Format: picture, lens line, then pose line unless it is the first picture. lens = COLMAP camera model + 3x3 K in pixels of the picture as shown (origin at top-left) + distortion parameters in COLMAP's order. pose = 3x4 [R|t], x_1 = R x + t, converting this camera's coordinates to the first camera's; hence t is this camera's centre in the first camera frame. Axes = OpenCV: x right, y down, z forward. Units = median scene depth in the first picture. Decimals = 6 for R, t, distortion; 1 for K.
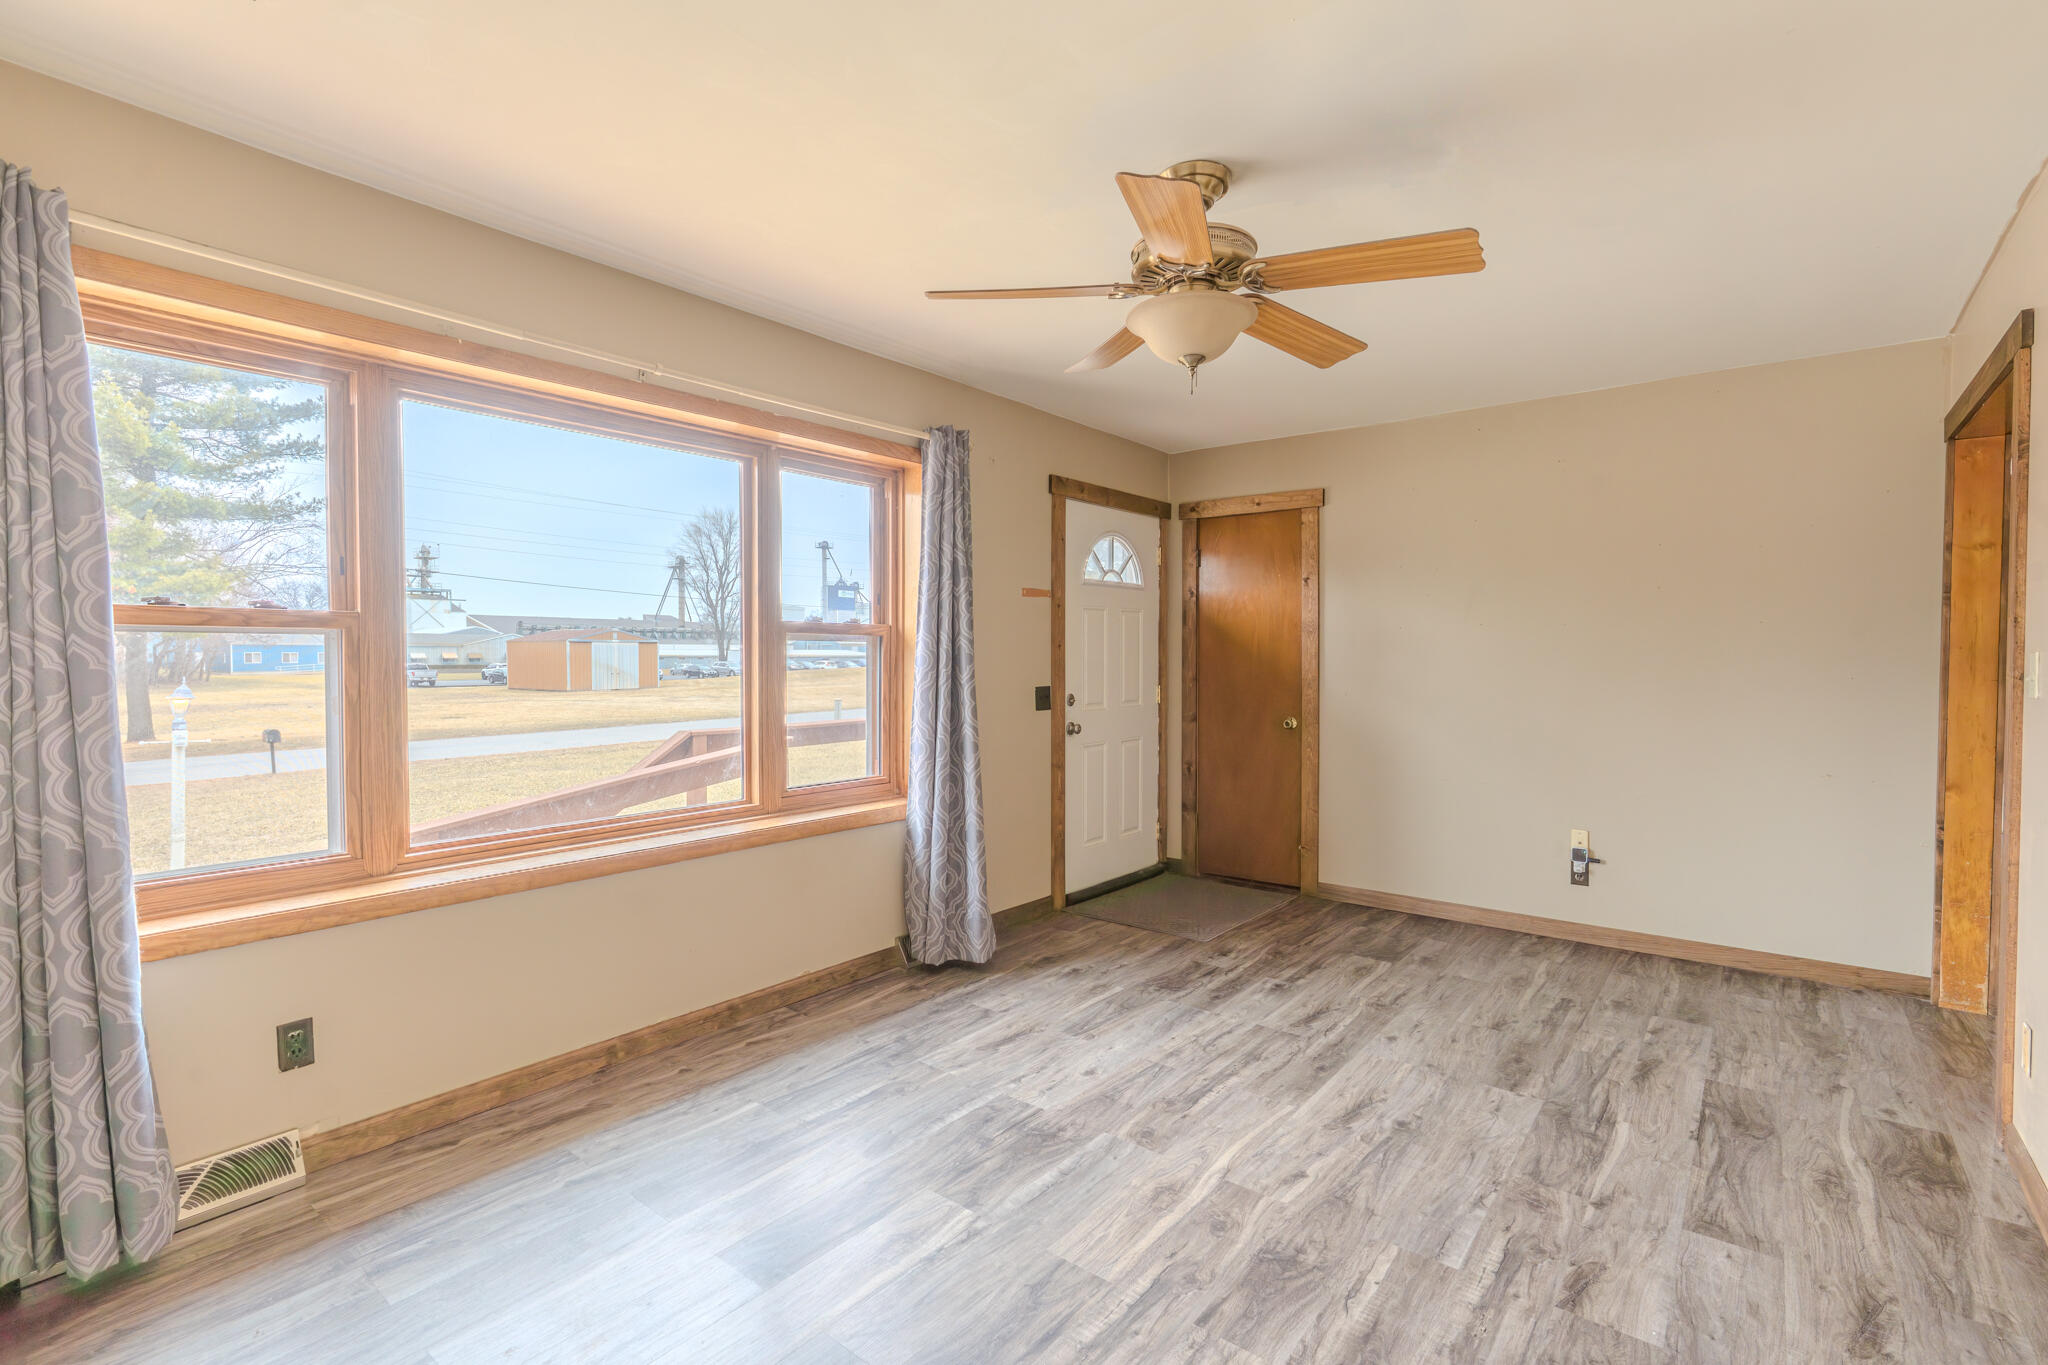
lens RADIAL K [[949.2, 0, 1031.4], [0, 949.2, 669.3], [0, 0, 1]] dist [-0.012715, 0.004626]
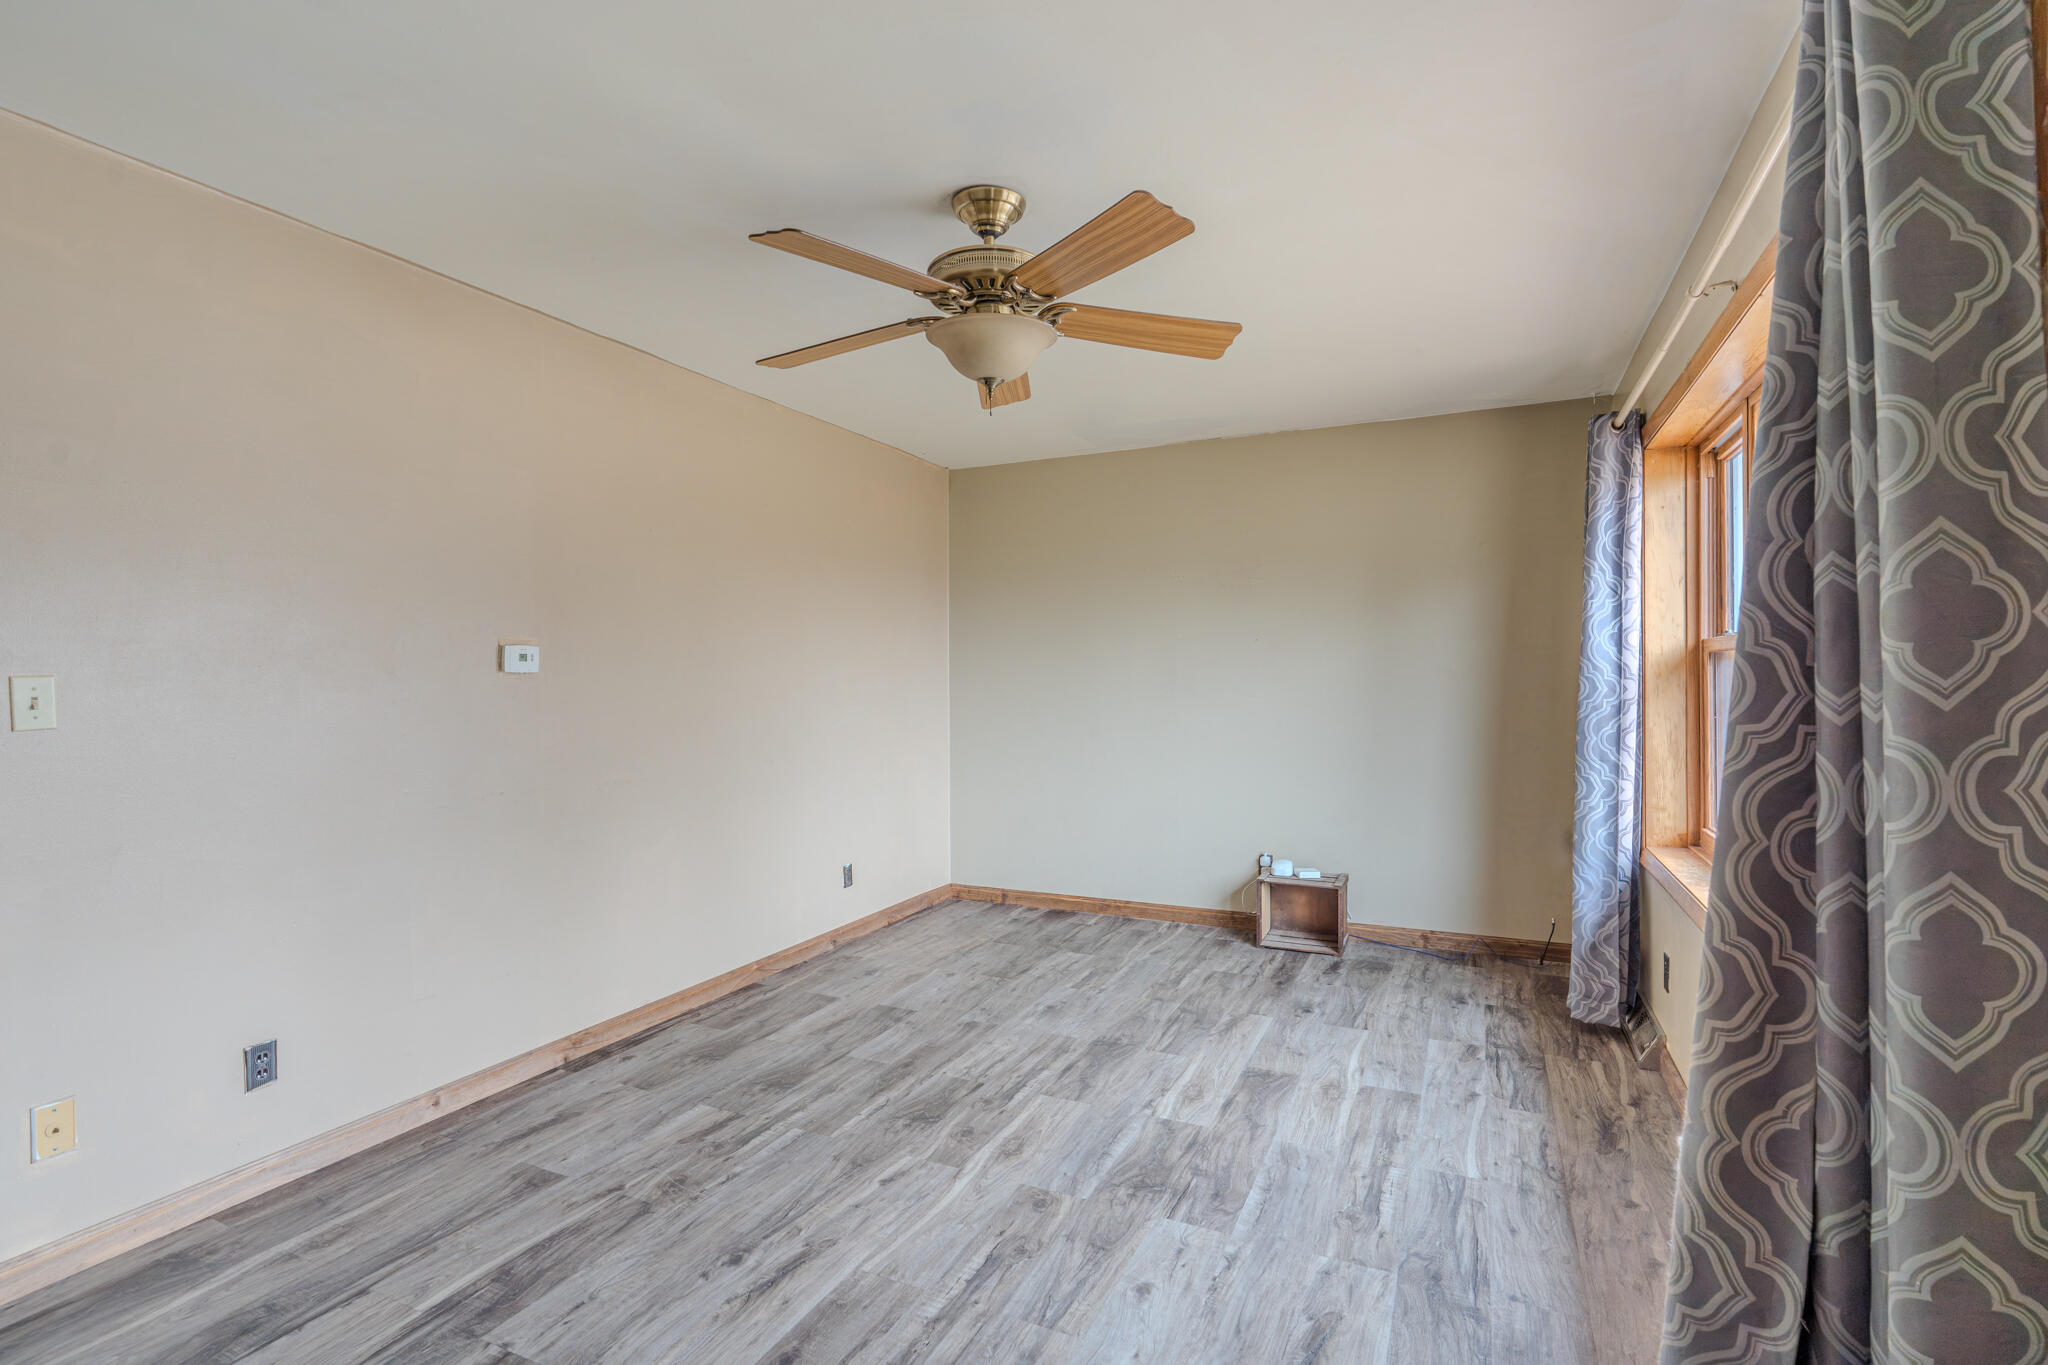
lens RADIAL K [[949.2, 0, 1024.4], [0, 949.2, 674.6], [0, 0, 1]] dist [-0.012715, 0.004626]
pose [[-0.975043, 0.005319, -0.221953, 0.354856], [0.002096, 0.999889, 0.014753, -0.031582], [0.222007, 0.013919, -0.974946, 1.982127]]
